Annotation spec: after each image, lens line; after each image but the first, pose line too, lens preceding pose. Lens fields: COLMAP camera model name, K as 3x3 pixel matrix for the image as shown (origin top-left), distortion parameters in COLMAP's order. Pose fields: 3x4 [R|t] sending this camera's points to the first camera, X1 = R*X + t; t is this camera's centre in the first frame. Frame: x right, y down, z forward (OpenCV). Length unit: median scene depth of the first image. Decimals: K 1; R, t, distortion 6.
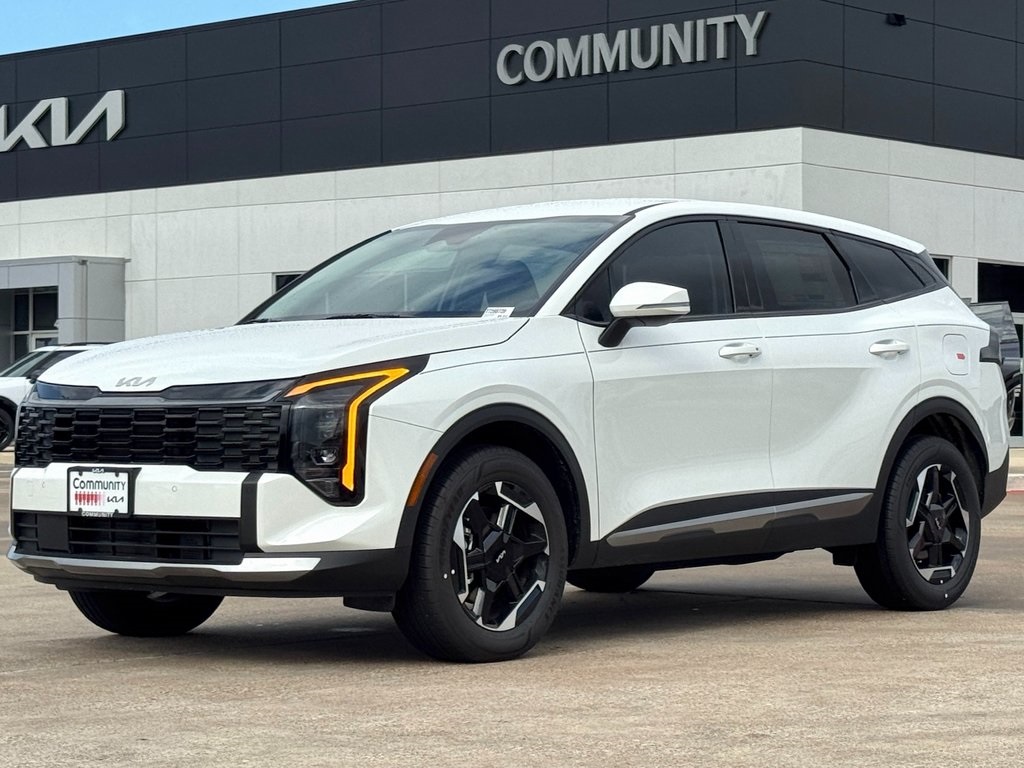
lens RADIAL K [[2527.2, 0, 512.0], [0, 2527.2, 384.0], [0, 0, 1]] dist [0.039454, 0.291508]
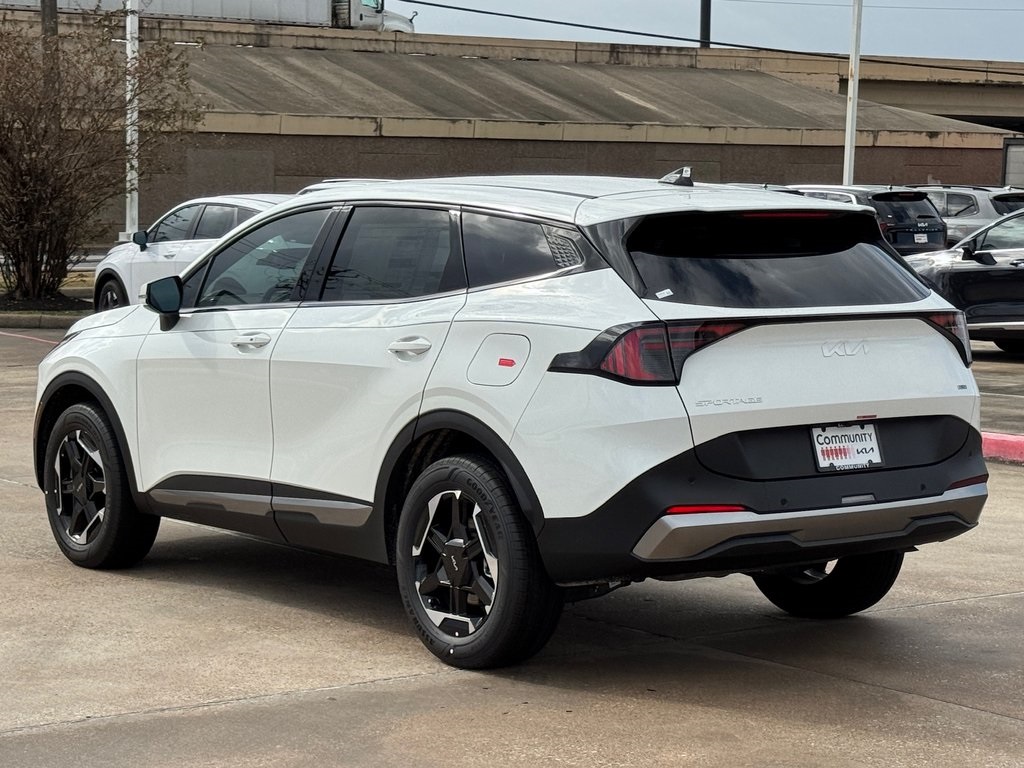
lens RADIAL K [[2373.8, 0, 512.0], [0, 2373.8, 384.0], [0, 0, 1]] dist [-0.024438, -0.104765]
pose [[-0.212247, 0.072348, -0.974534, 1.062108], [0.004395, 0.997316, 0.073082, -0.068807], [0.977206, 0.011228, -0.211995, 1.376288]]
